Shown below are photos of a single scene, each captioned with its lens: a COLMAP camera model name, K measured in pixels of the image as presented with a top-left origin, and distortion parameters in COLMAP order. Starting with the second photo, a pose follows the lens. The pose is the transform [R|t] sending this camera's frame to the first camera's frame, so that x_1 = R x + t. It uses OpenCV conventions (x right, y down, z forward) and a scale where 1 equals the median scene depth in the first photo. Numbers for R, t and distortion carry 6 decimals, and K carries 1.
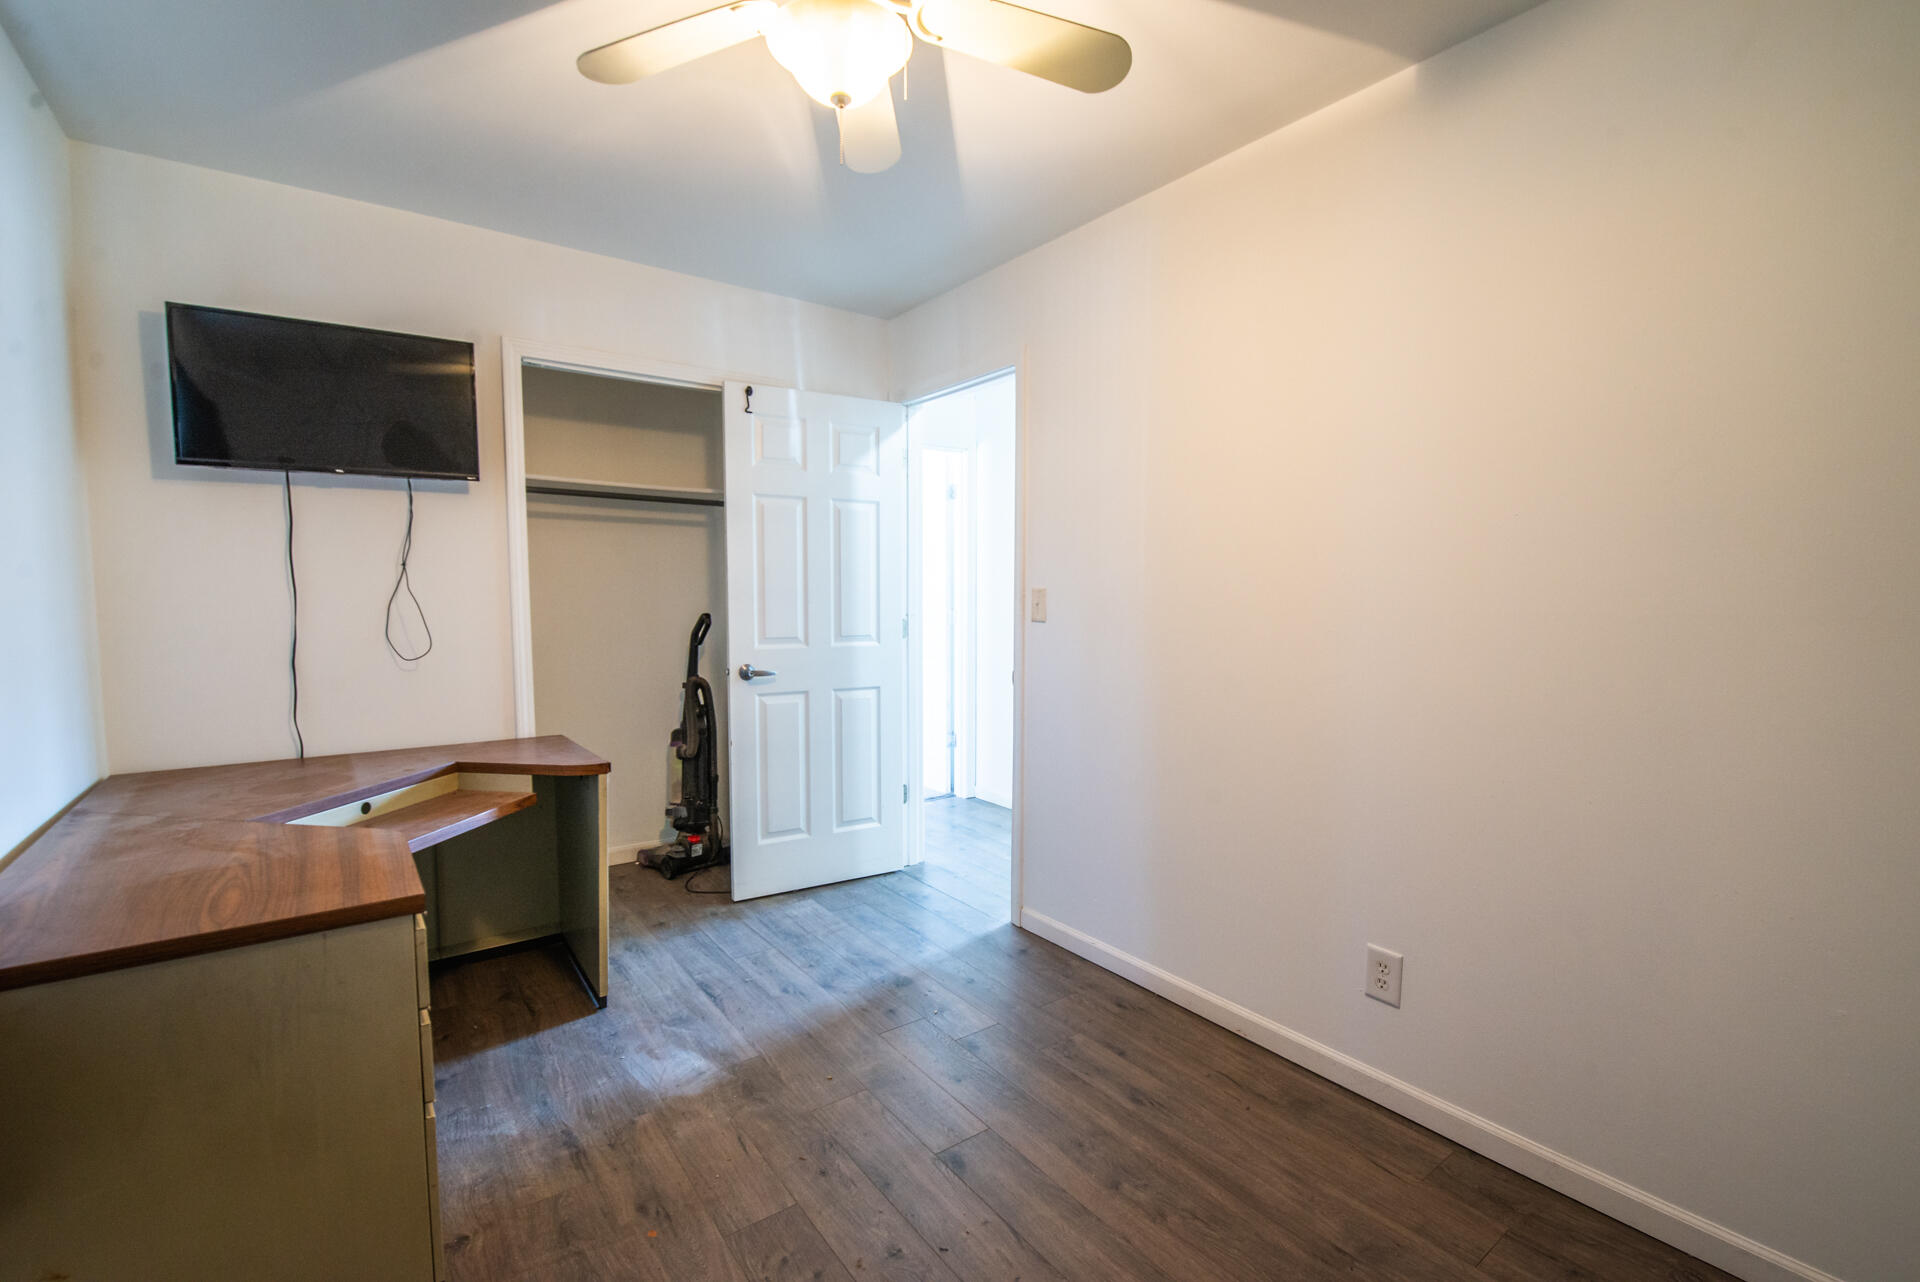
lens RADIAL K [[839.4, 0, 955.3], [0, 839.4, 649.5], [0, 0, 1]] dist [-0.003099, -0.010690]
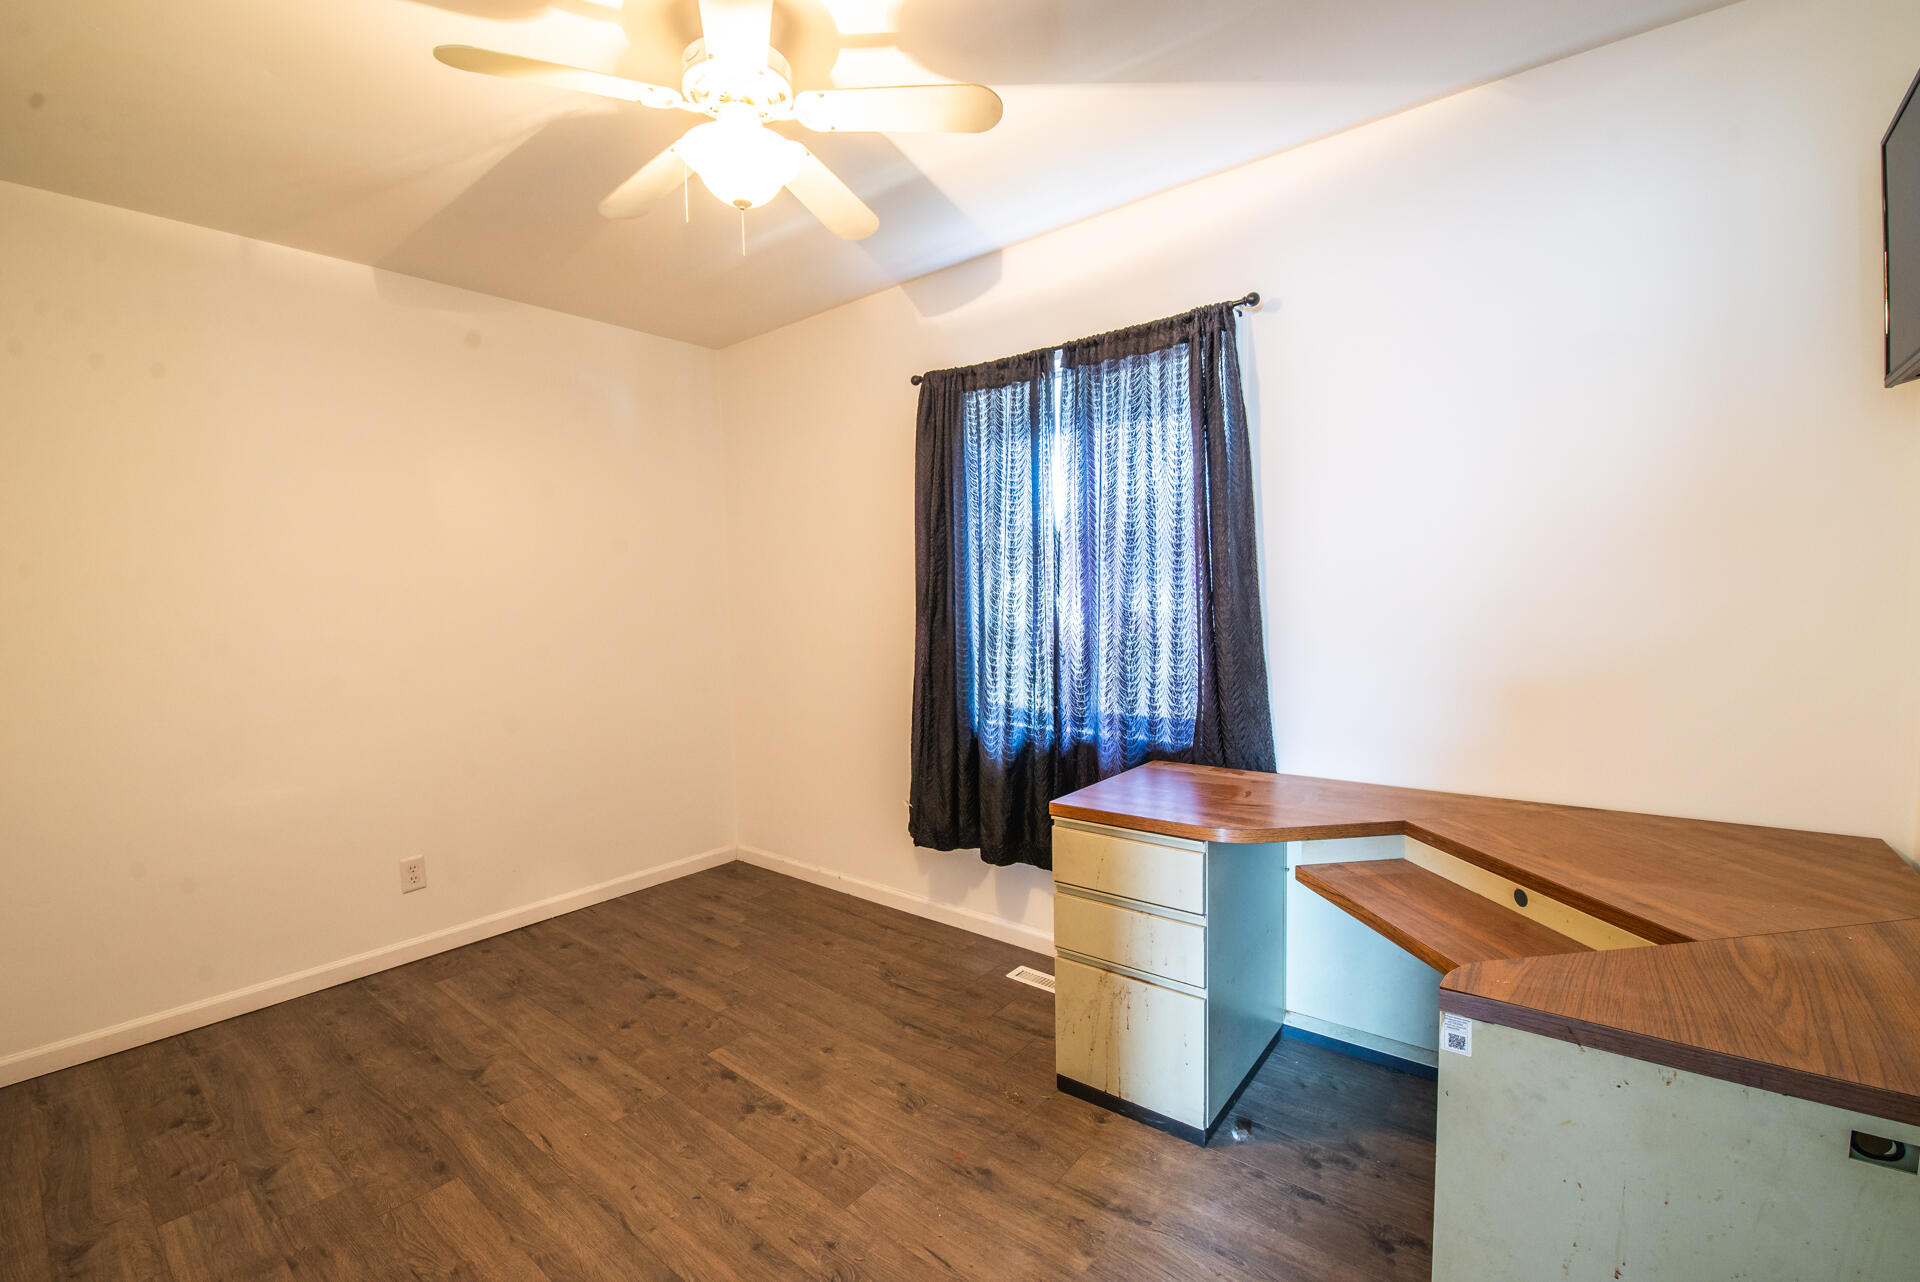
lens RADIAL K [[822.8, 0, 954.3], [0, 822.8, 650.2], [0, 0, 1]] dist [-0.000440, -0.009708]
pose [[-0.968495, 0.040514, -0.245716, -0.098773], [0.007804, 0.991131, 0.132660, -0.139580], [0.248912, 0.126563, -0.960221, 1.873847]]
